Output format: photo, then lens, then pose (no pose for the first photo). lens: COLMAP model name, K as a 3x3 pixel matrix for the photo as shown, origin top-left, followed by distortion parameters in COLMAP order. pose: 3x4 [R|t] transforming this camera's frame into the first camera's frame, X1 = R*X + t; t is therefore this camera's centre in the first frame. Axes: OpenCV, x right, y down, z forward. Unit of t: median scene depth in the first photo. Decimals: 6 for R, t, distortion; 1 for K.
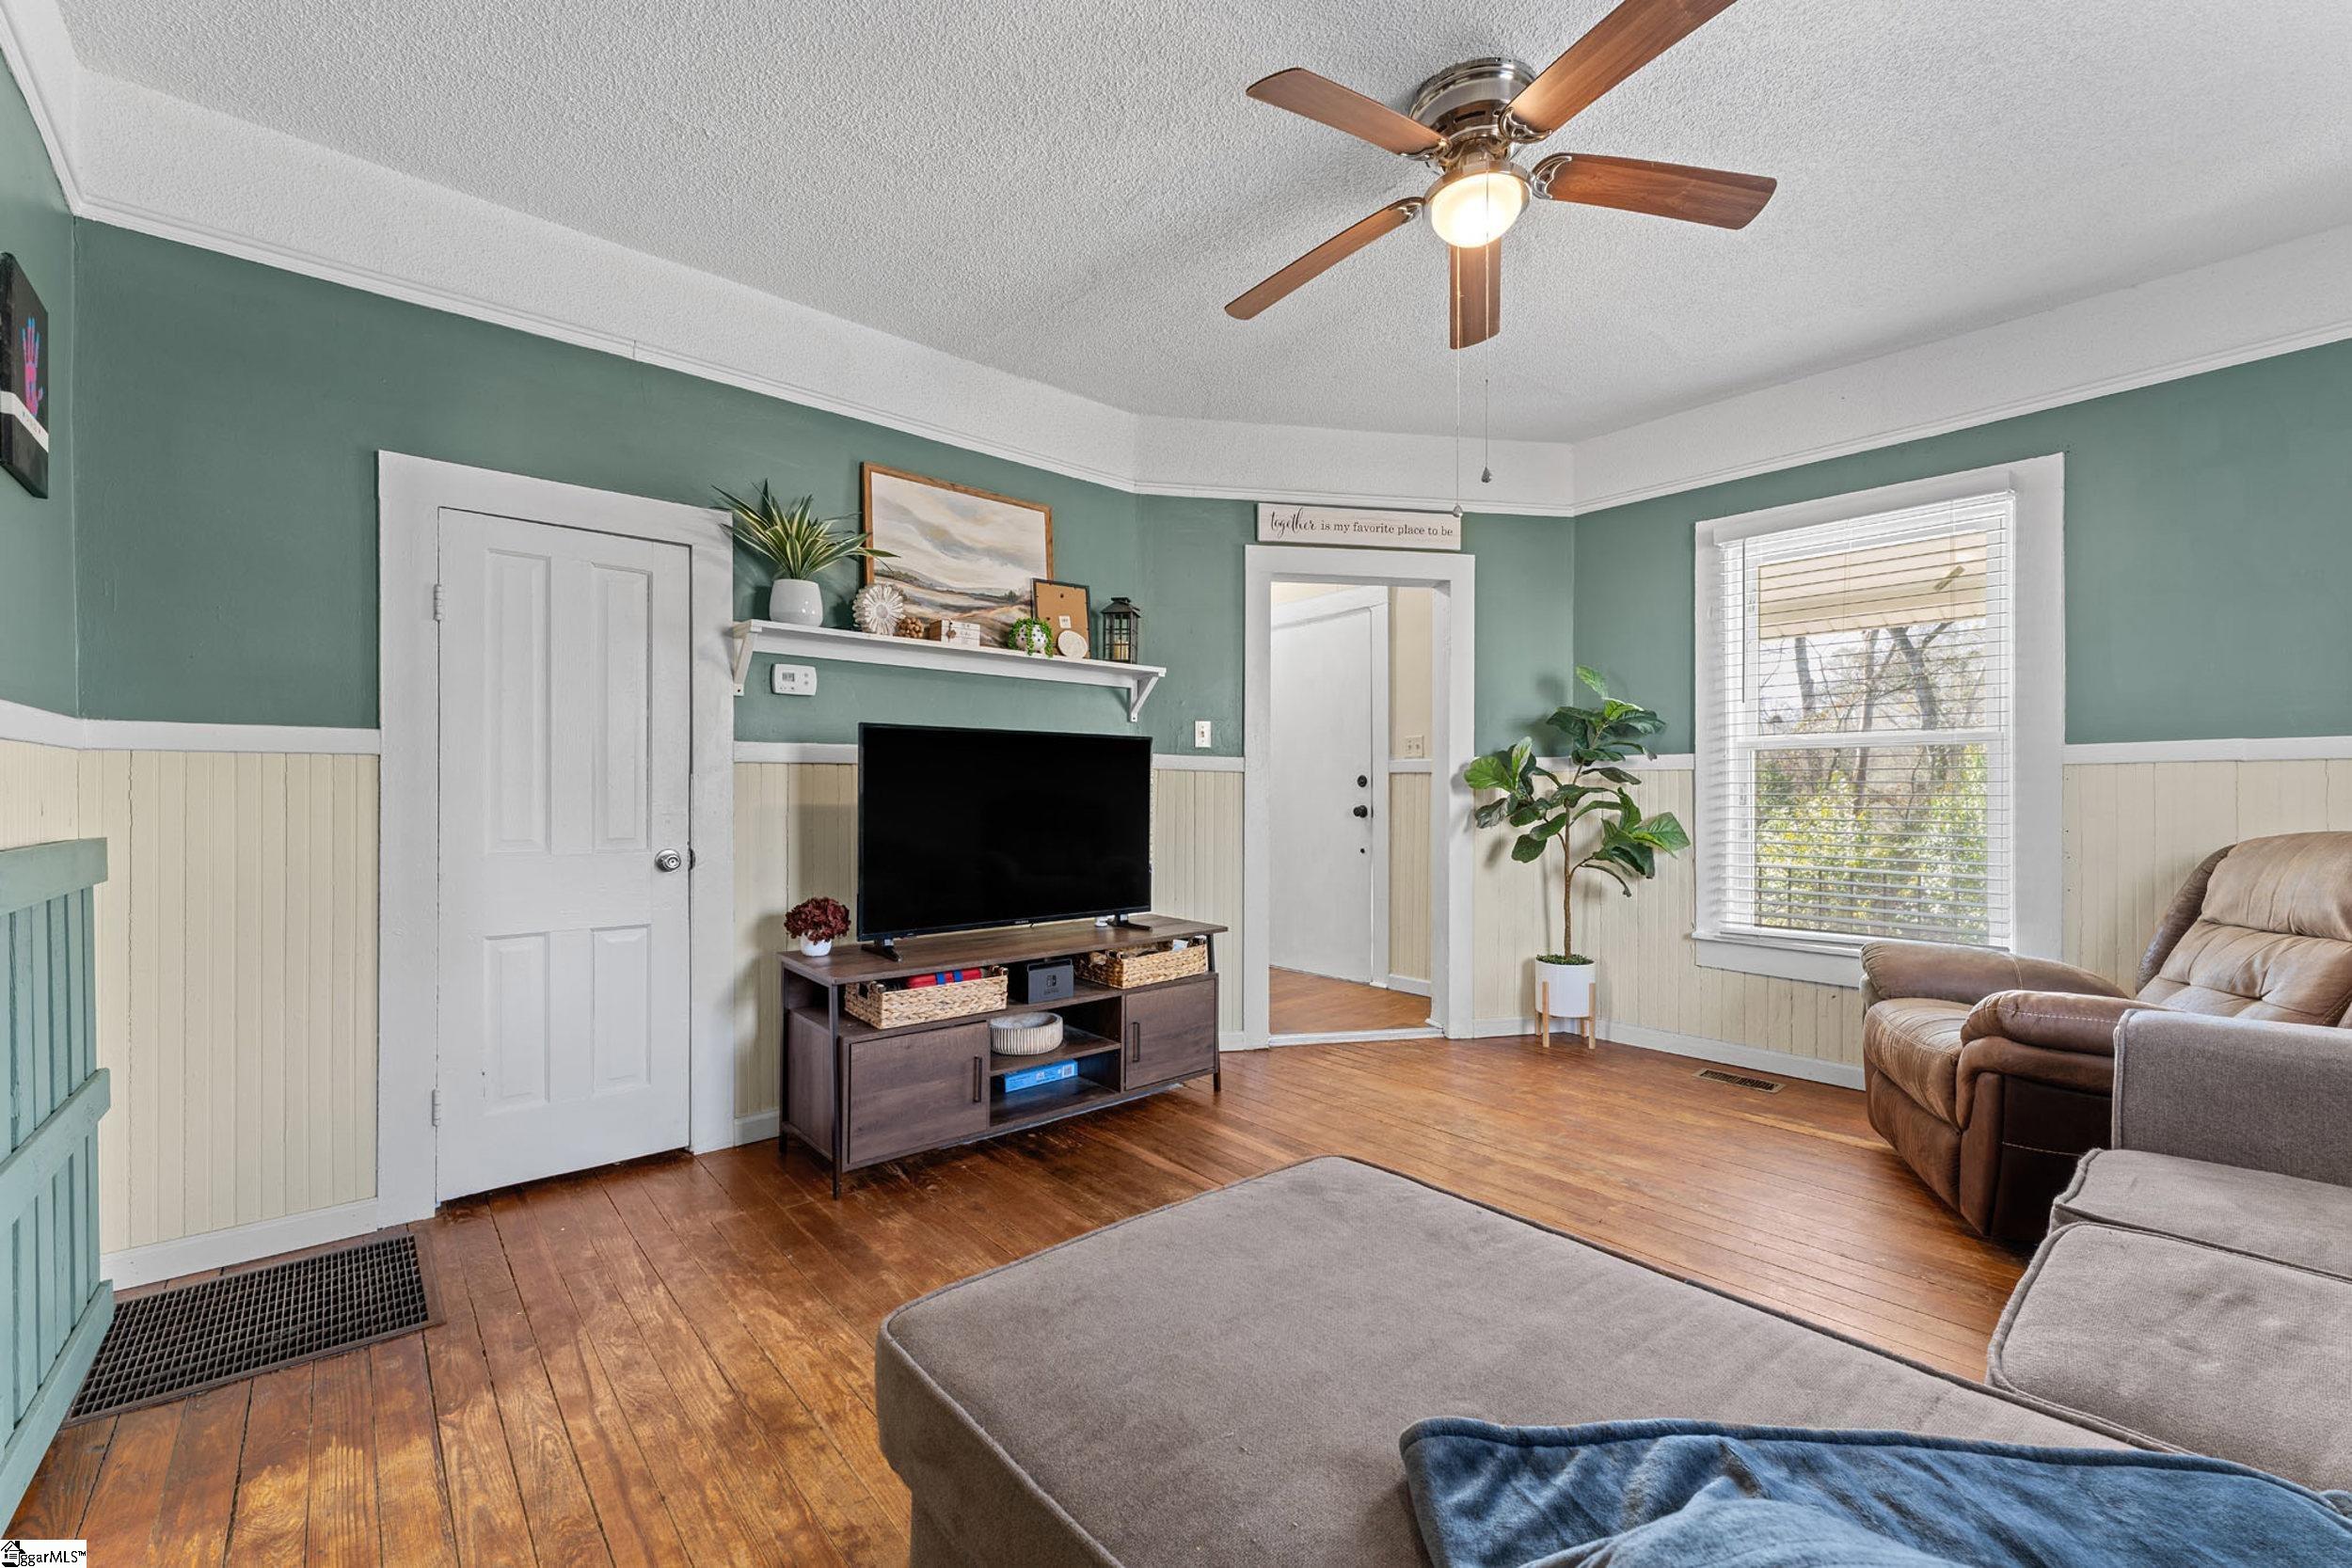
lens RADIAL K [[955.5, 0, 1166.0], [0, 955.5, 790.9], [0, 0, 1]] dist [-0.000491, -0.000245]
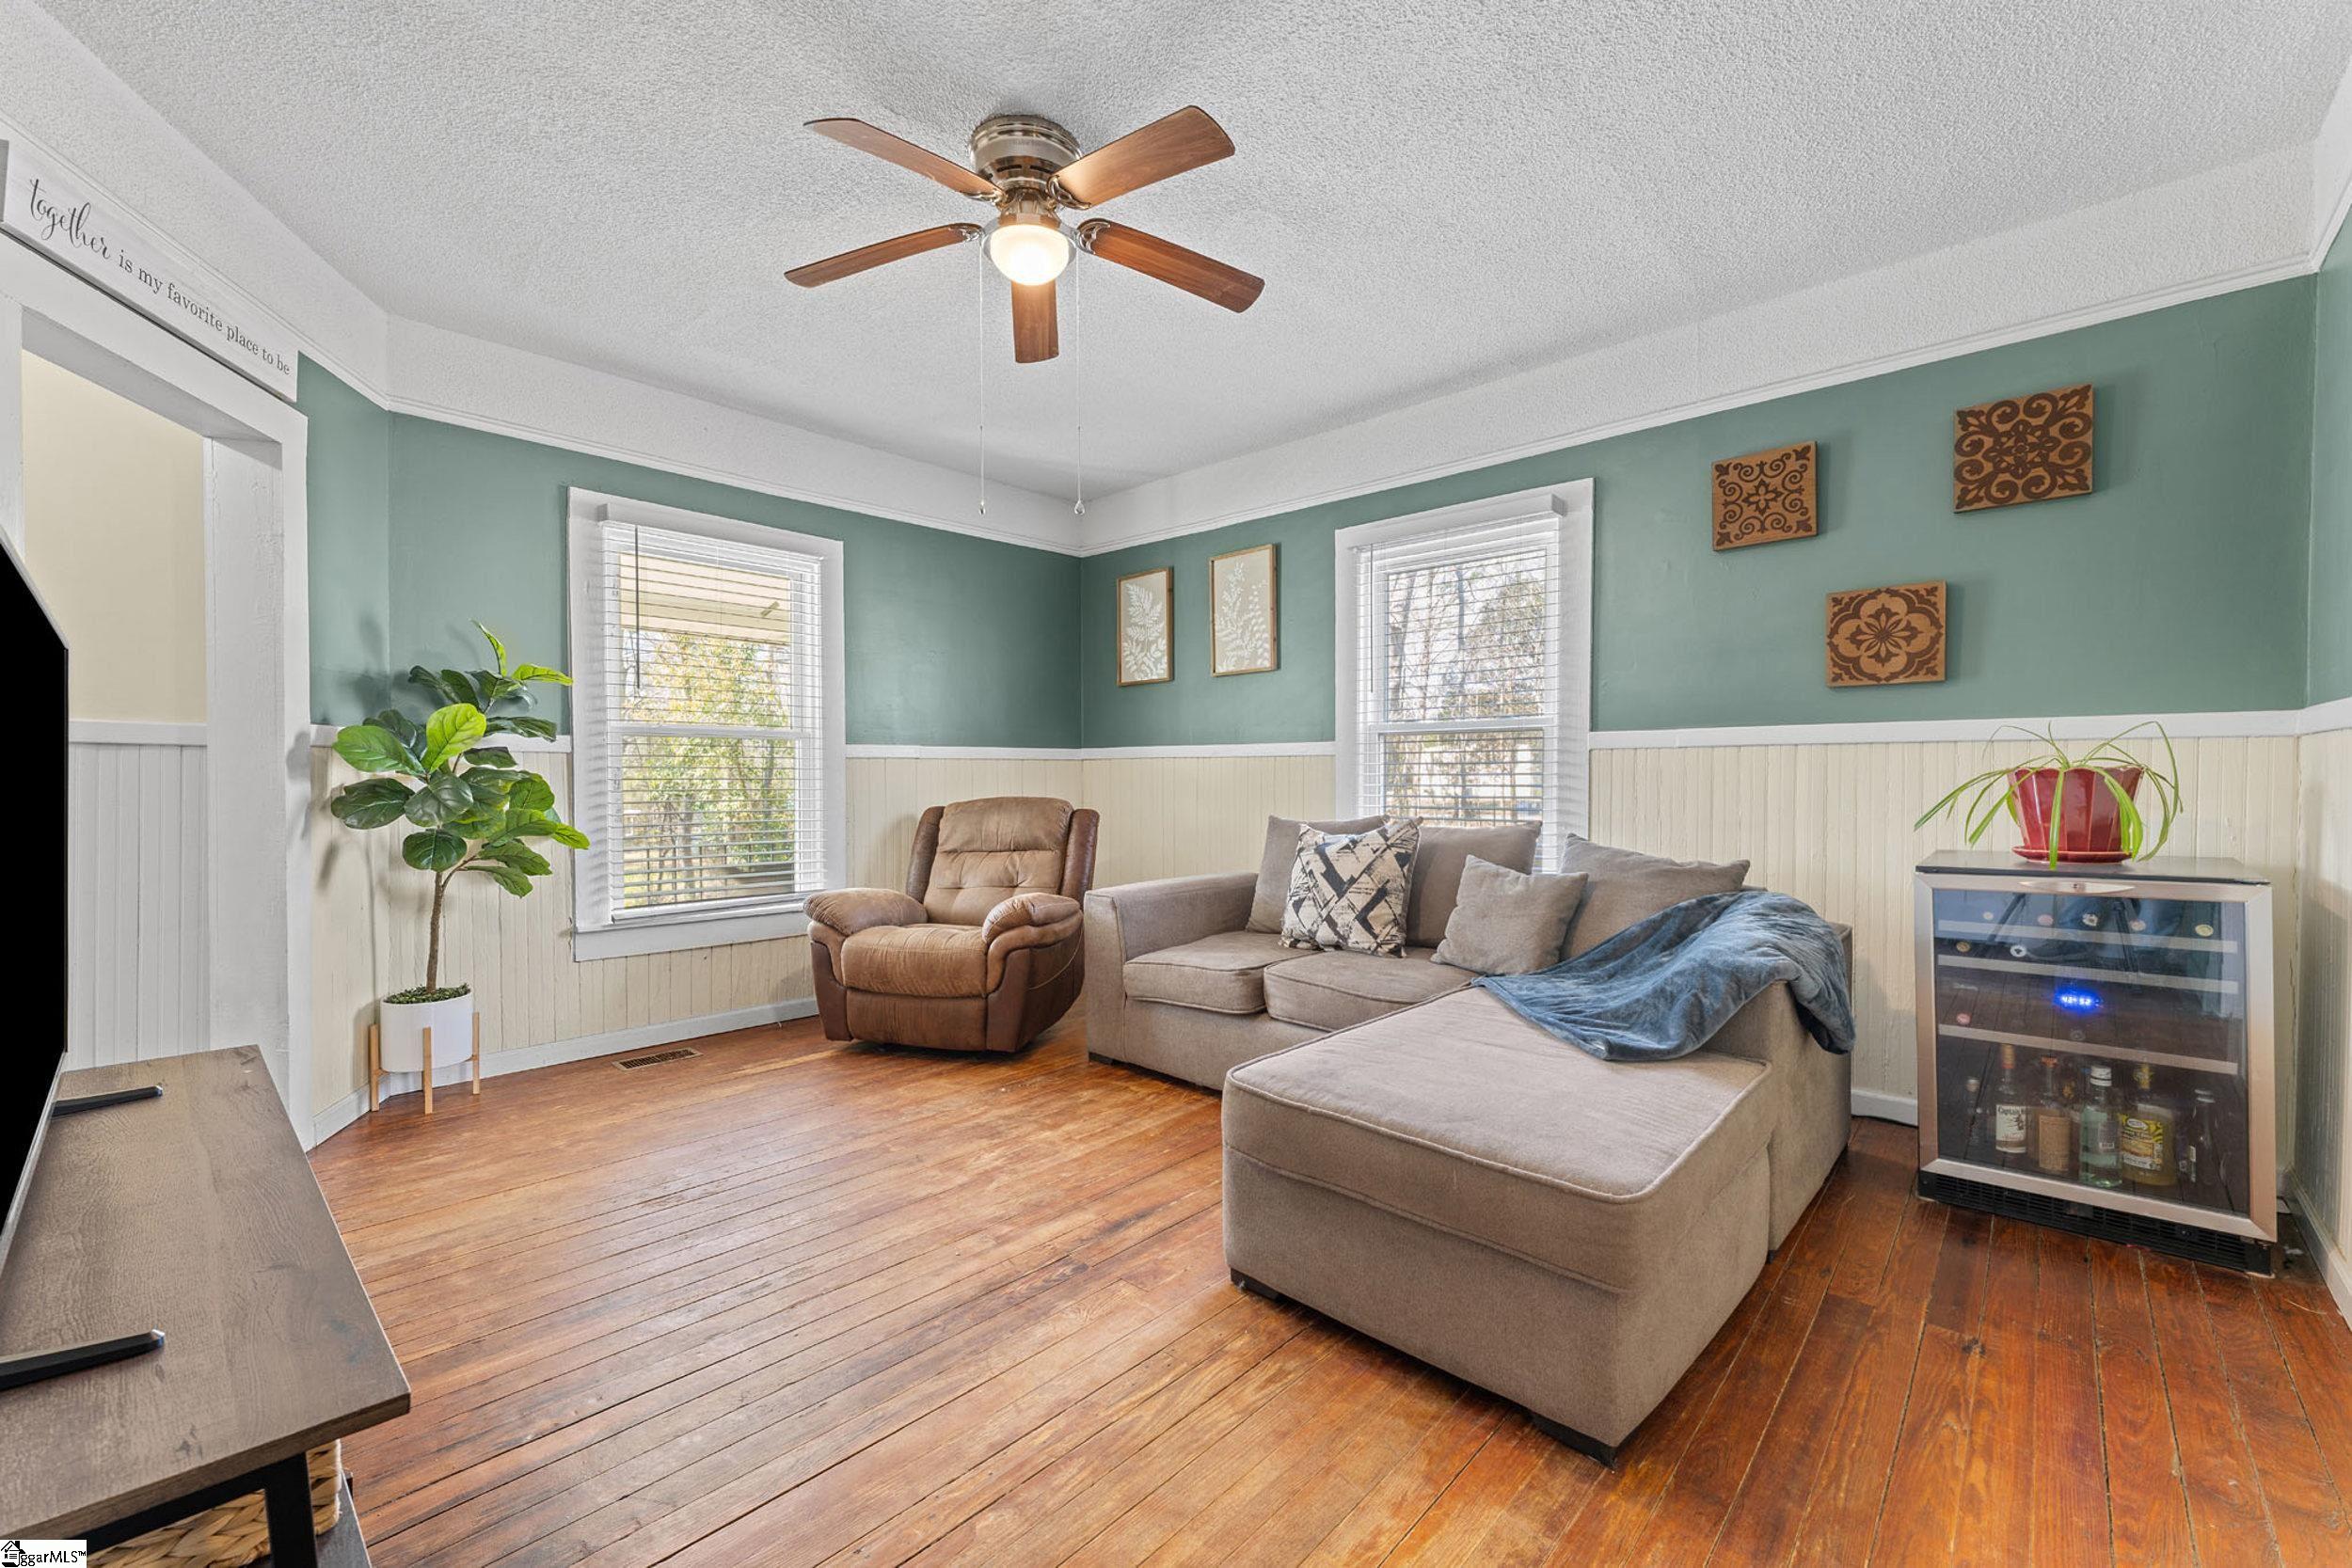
lens RADIAL K [[955.5, 0, 1167.4], [0, 955.5, 786.5], [0, 0, 1]] dist [-0.000491, -0.000245]
pose [[-0.105590, -0.008798, 0.994371, -0.461005], [0.001500, 0.999958, 0.009006, 0.003548], [-0.994409, 0.002443, -0.105572, 0.553087]]
